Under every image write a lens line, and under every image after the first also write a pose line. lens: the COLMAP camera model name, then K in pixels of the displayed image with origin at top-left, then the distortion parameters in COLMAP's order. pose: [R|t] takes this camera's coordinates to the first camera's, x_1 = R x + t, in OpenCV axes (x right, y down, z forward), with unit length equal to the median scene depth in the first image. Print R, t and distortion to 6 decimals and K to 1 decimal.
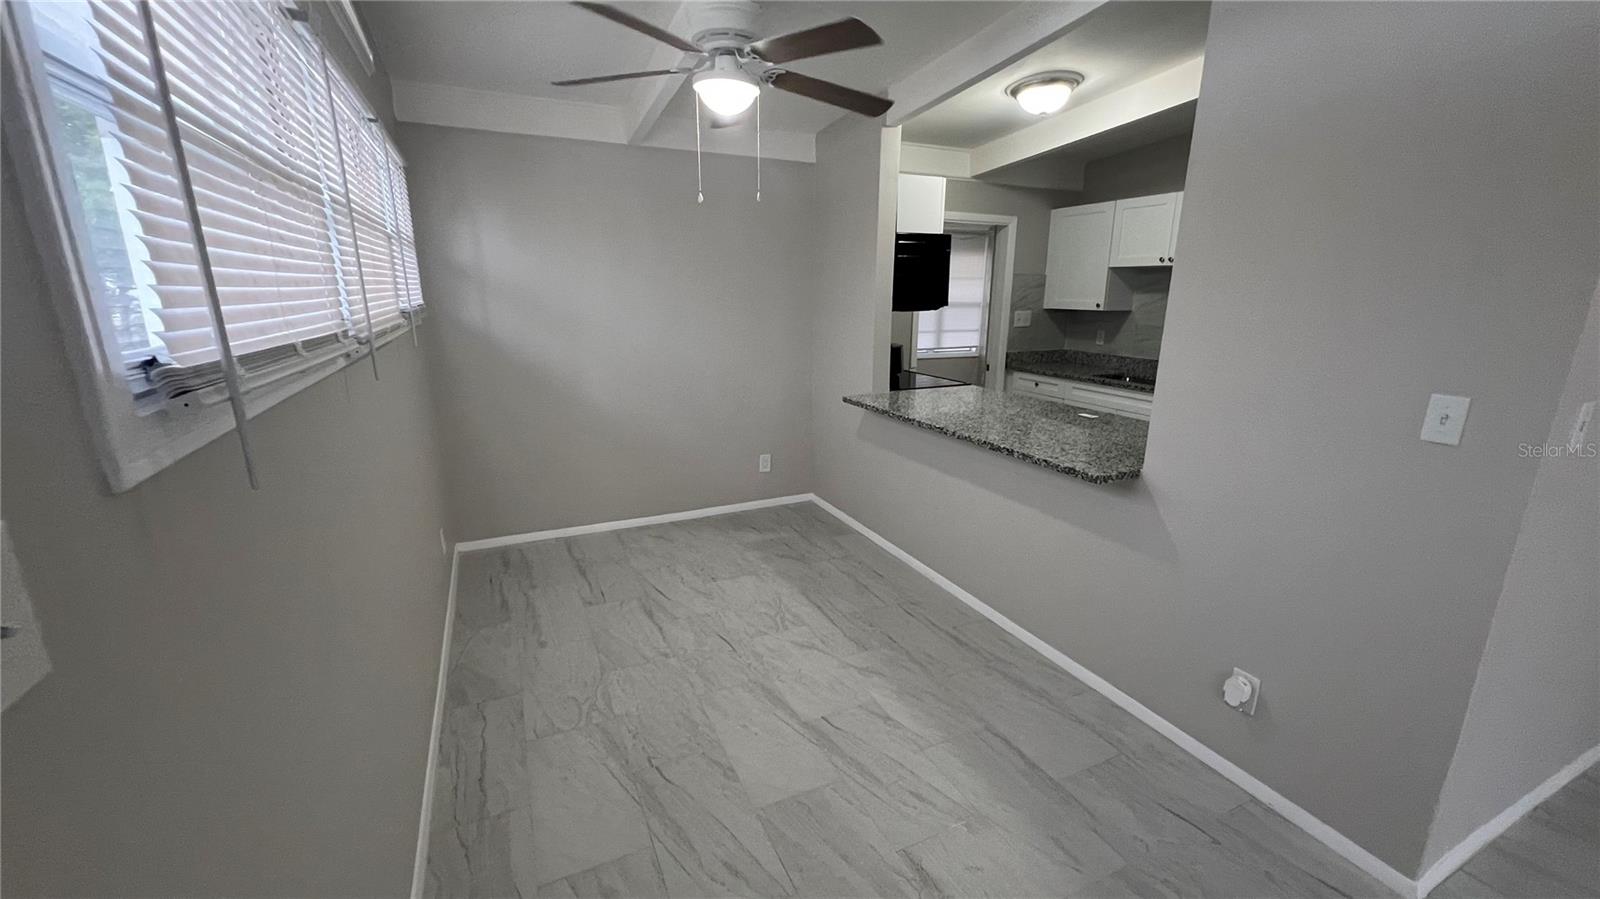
lens RADIAL K [[635.8, 0, 803.3], [0, 635.8, 450.5], [0, 0, 1]] dist [-0.000950, 0.000173]
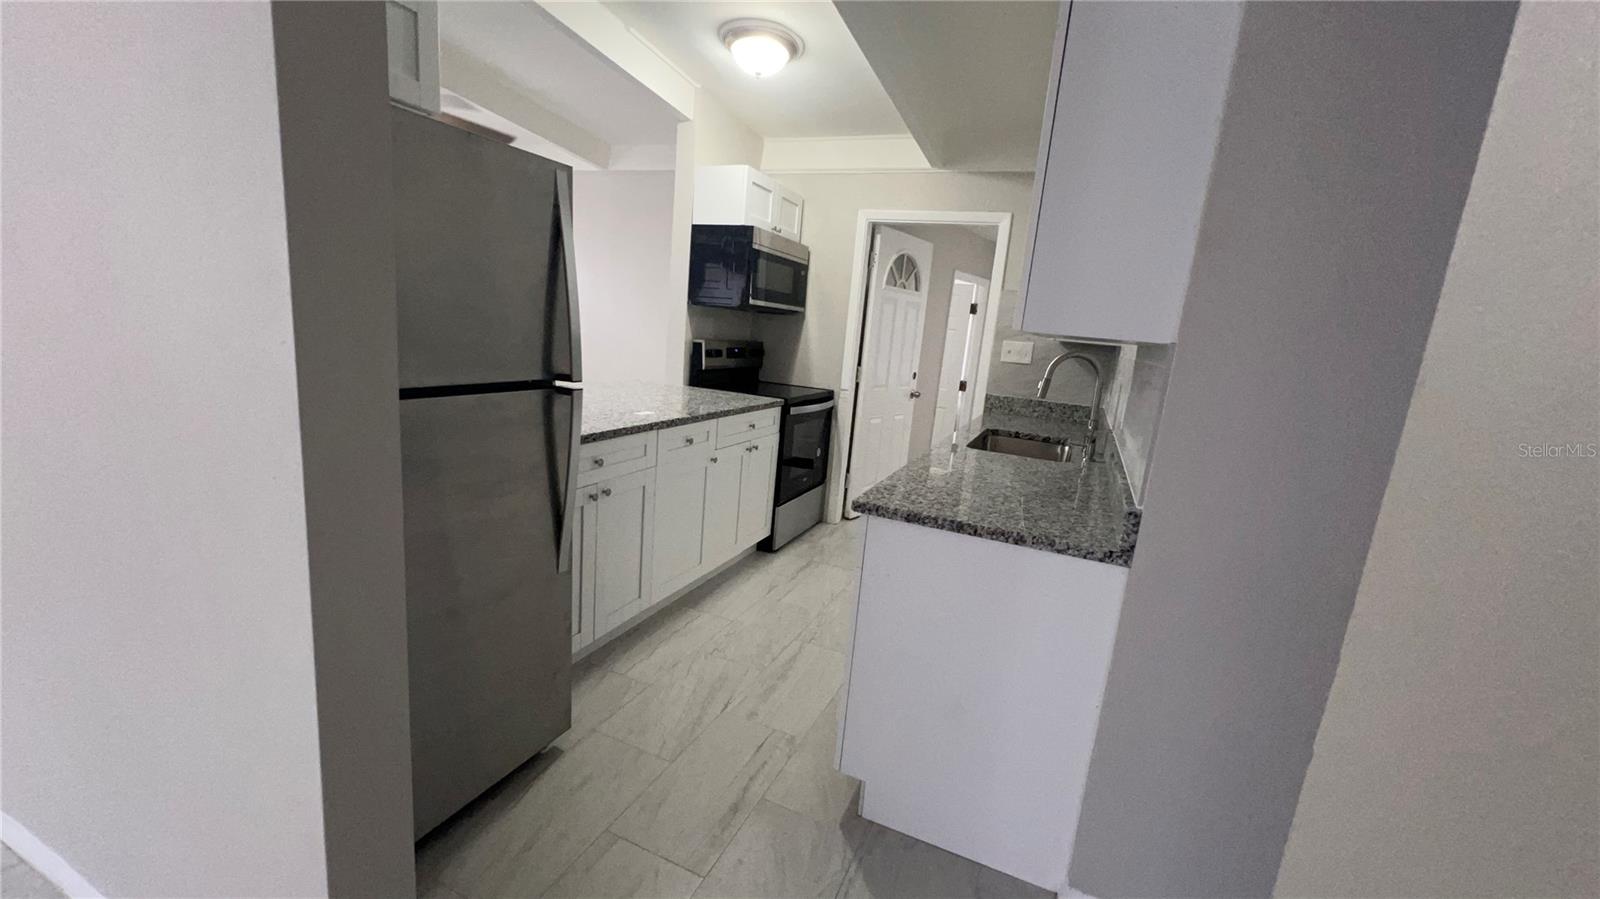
lens RADIAL K [[635.8, 0, 803.3], [0, 635.8, 450.5], [0, 0, 1]] dist [-0.000950, 0.000173]
pose [[0.658417, 0.196266, -0.726613, 1.071672], [-0.265751, 0.963844, 0.019536, -0.072692], [0.704176, 0.180235, 0.686769, 0.518920]]
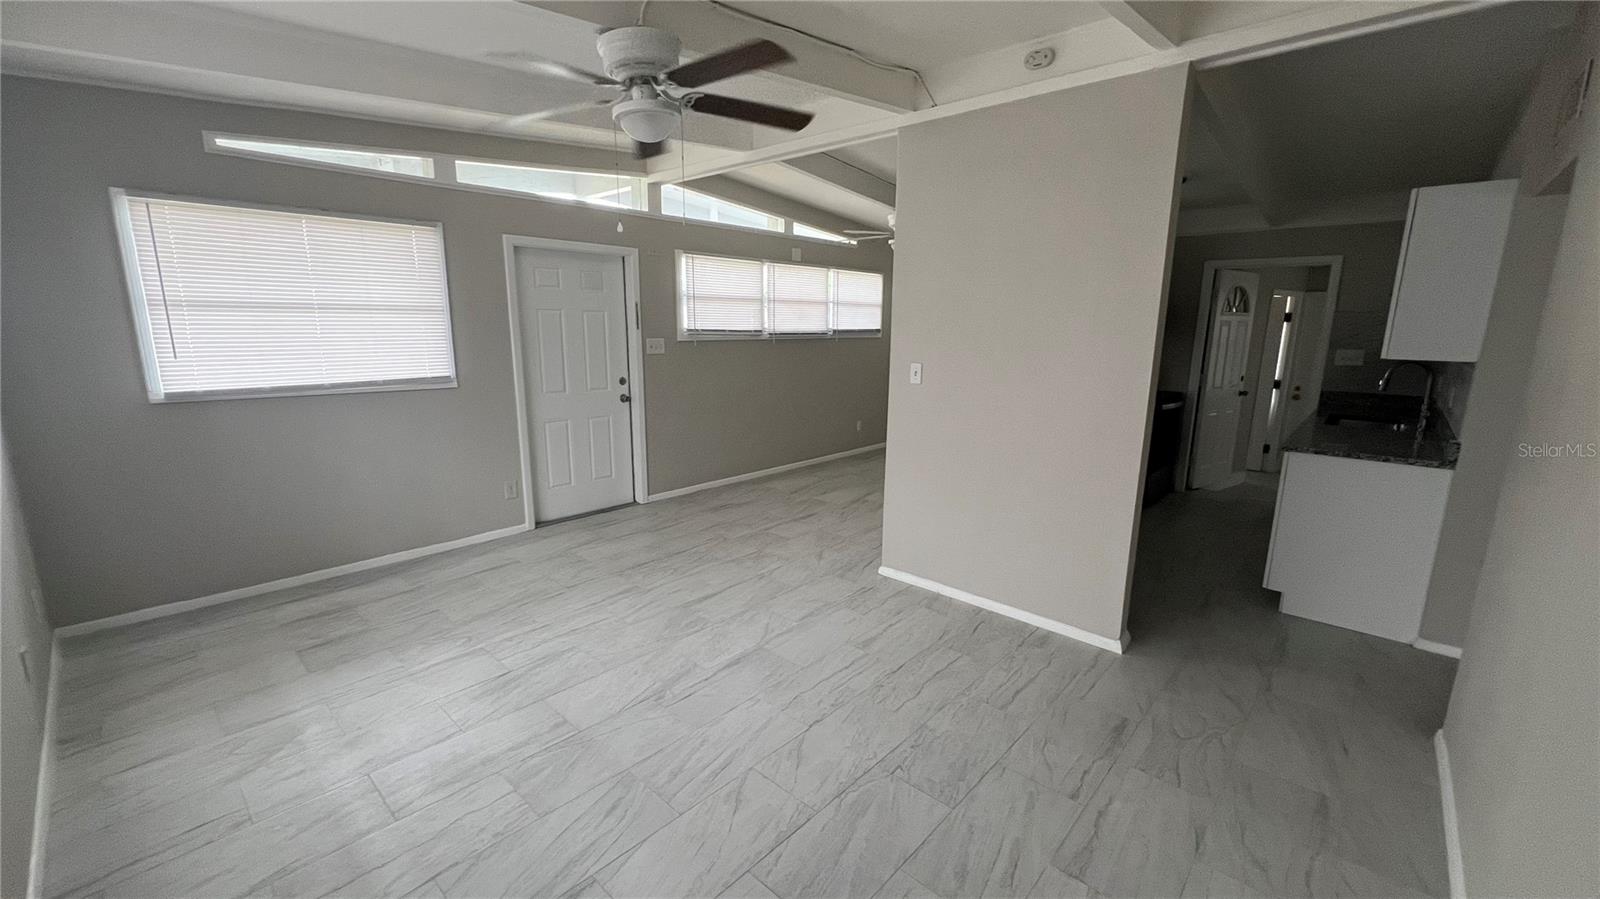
lens RADIAL K [[635.8, 0, 803.3], [0, 635.8, 450.5], [0, 0, 1]] dist [-0.000950, 0.000173]
pose [[0.382551, 0.180644, -0.906103, 1.350859], [-0.238454, 0.966780, 0.092067, 0.051747], [0.892633, 0.180843, 0.412918, -0.151468]]
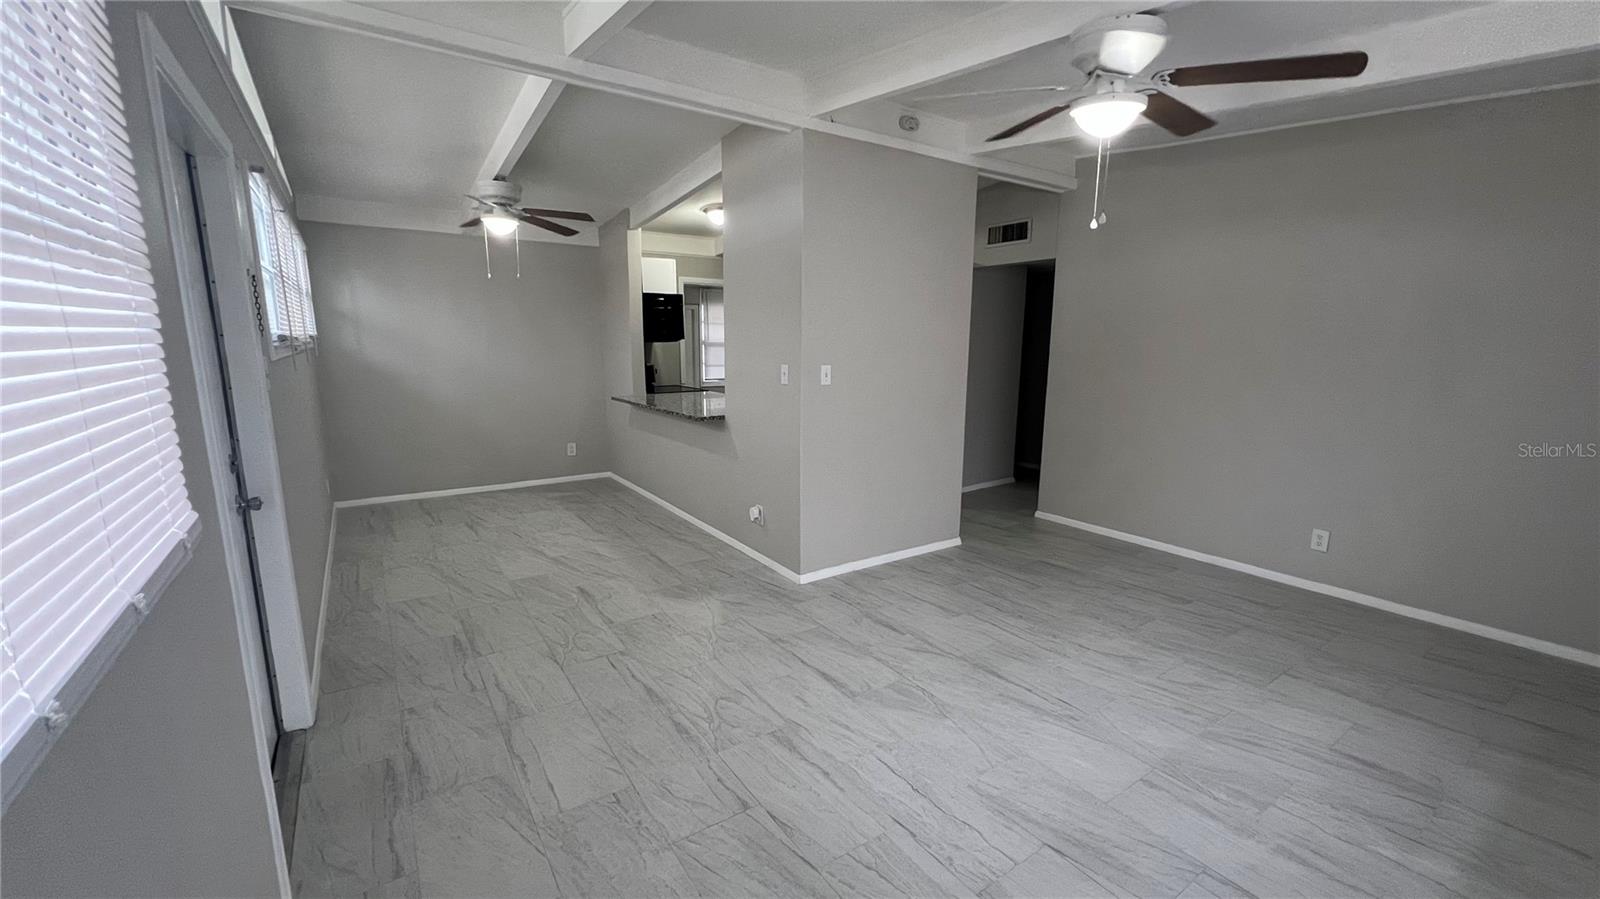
lens RADIAL K [[635.8, 0, 803.3], [0, 635.8, 450.5], [0, 0, 1]] dist [-0.000950, 0.000173]
pose [[0.987395, -0.026519, 0.156036, 0.288262], [0.037748, 0.996872, -0.069441, 0.178152], [-0.153707, 0.074455, 0.985307, -0.607410]]
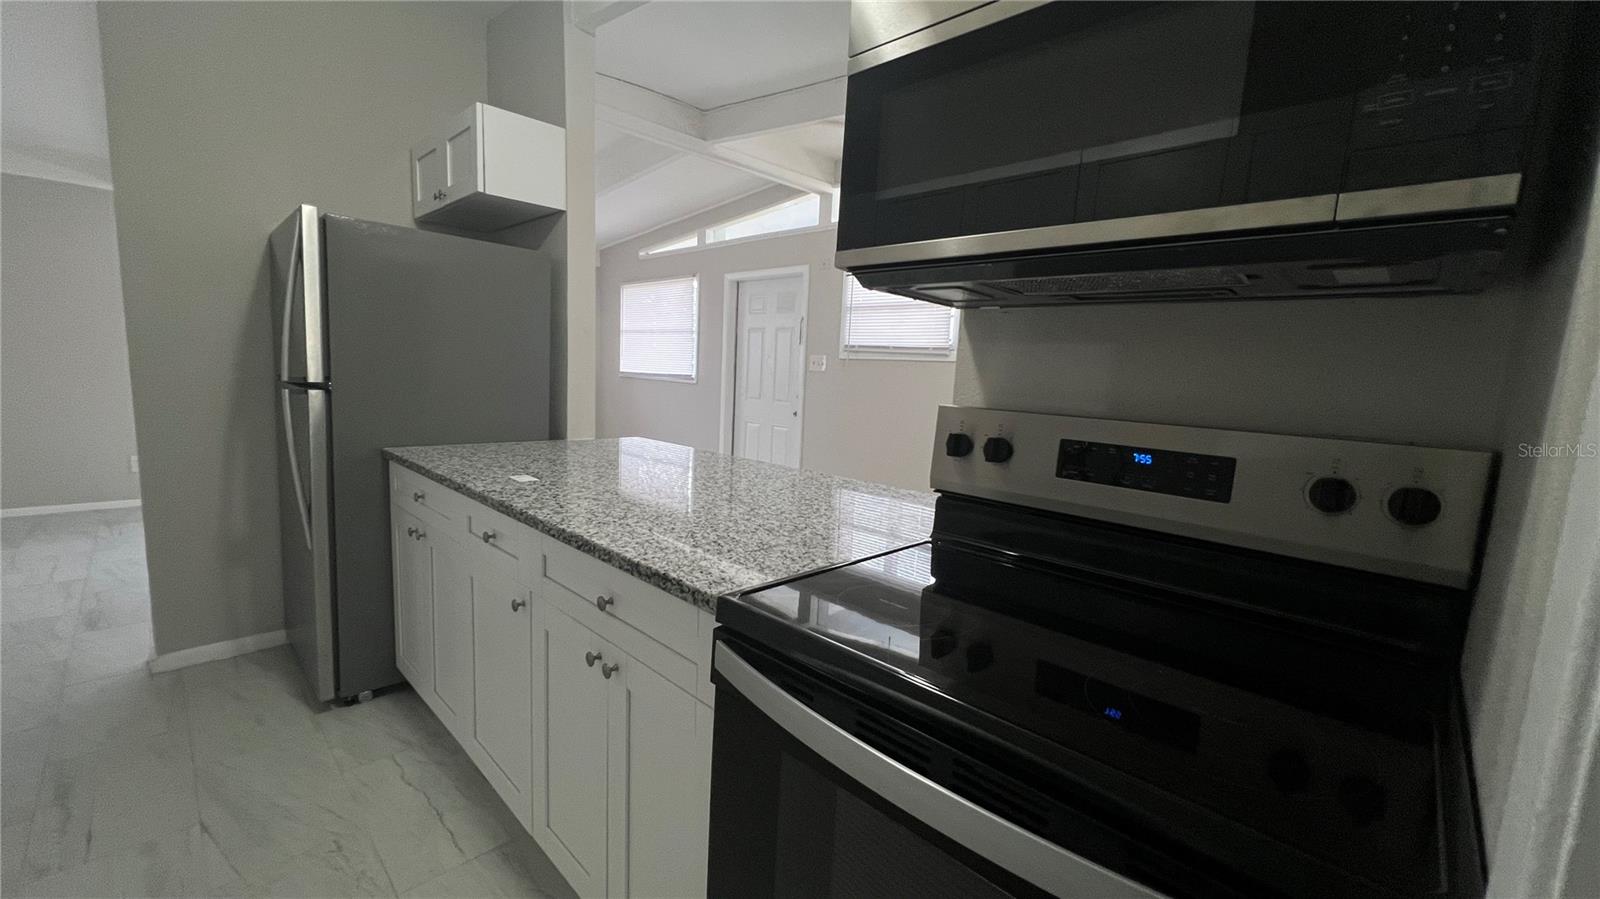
lens RADIAL K [[635.8, 0, 803.3], [0, 635.8, 450.5], [0, 0, 1]] dist [-0.000950, 0.000173]
pose [[-0.935787, -0.001049, -0.352564, 0.360916], [-0.134405, 0.925542, 0.353989, -0.279823], [0.325941, 0.378645, -0.866251, 1.393677]]
